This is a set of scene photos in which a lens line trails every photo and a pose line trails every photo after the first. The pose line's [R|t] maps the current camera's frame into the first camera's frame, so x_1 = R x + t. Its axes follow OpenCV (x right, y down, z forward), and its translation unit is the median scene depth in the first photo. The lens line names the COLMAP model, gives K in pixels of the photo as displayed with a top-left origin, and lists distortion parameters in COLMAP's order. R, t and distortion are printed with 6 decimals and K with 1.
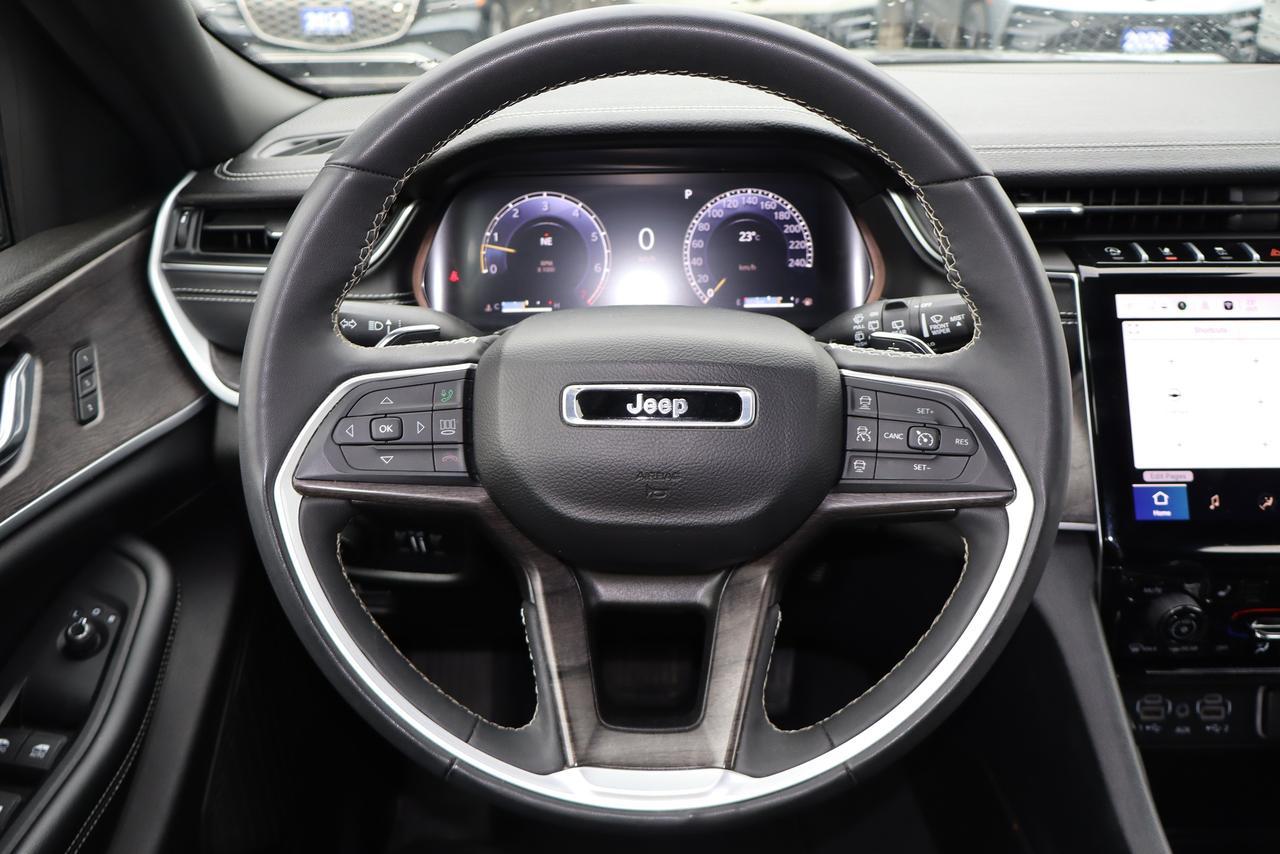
lens RADIAL K [[1046.3, 0, 634.3], [0, 1046.3, 422.3], [0, 0, 1]] dist [-0.032740, 0.011841]
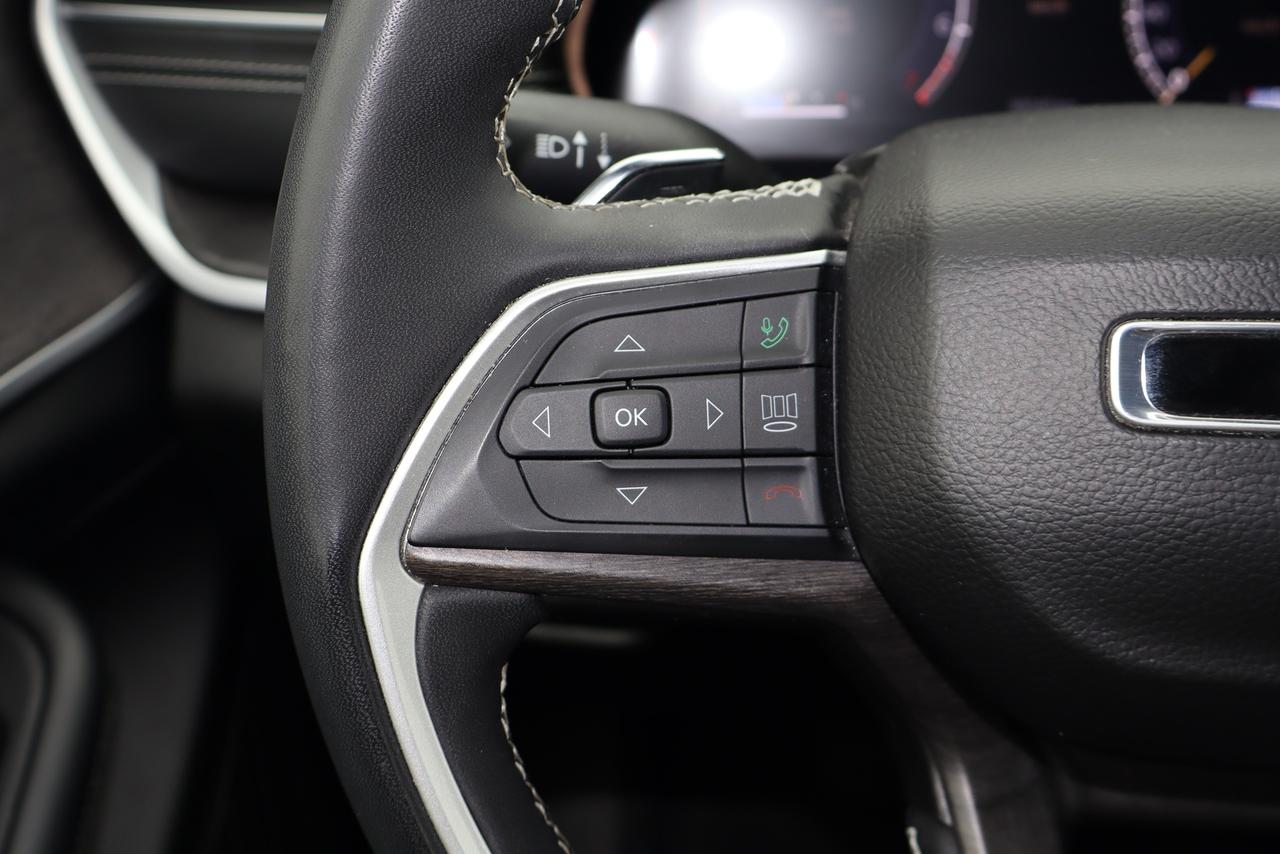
lens RADIAL K [[1528.9, 0, 640.0], [0, 1528.9, 427.0], [0, 0, 1]] dist [0.008567, -0.001970]
pose [[0.997628, 0.023716, -0.064614, -0.185583], [-0.017310, 0.995041, 0.097948, -0.044198], [0.066617, -0.096598, 0.993092, 0.401076]]
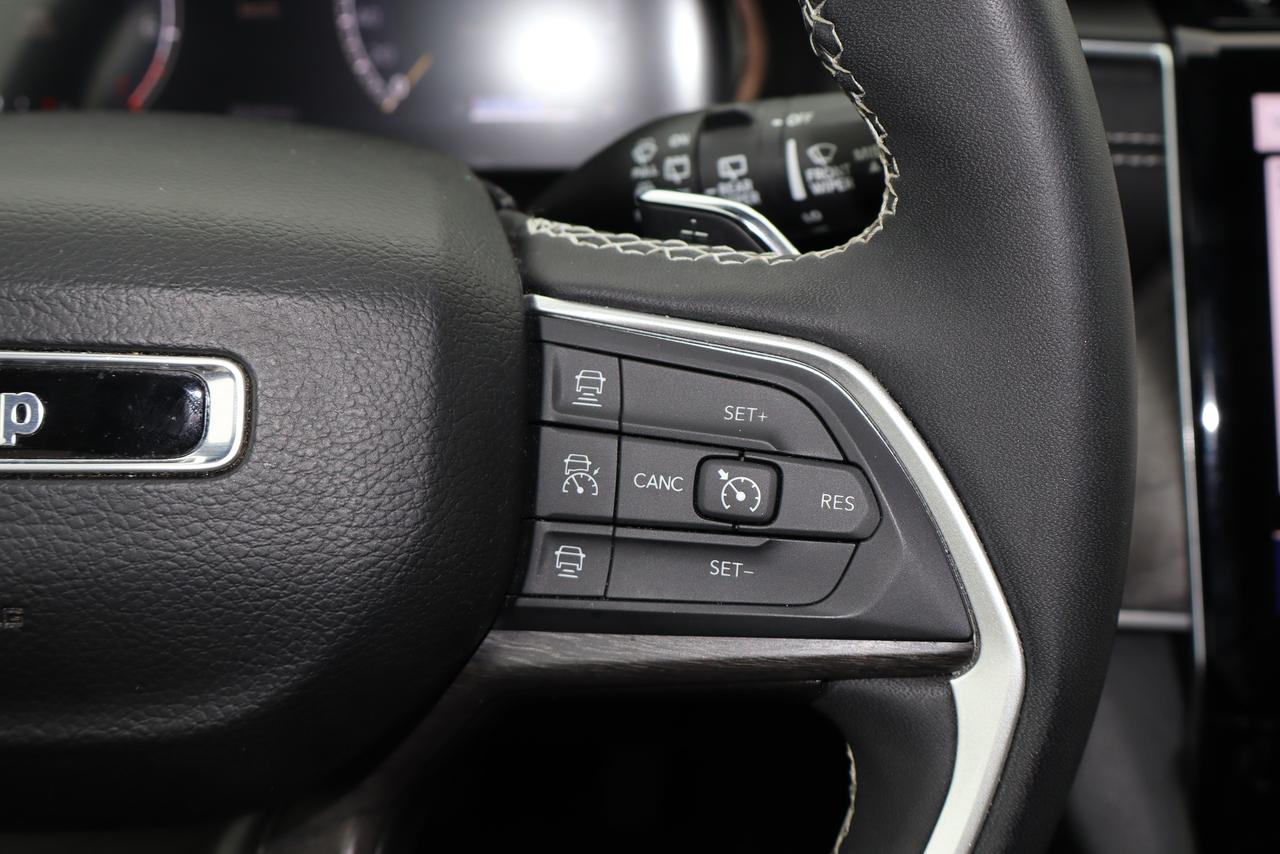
lens RADIAL K [[1528.9, 0, 640.0], [0, 1528.9, 427.0], [0, 0, 1]] dist [0.008567, -0.001970]
pose [[0.997461, -0.004908, 0.071039, 0.193810], [-0.001720, 0.995670, 0.092939, -0.053480], [-0.071187, -0.092825, 0.993134, 0.445059]]
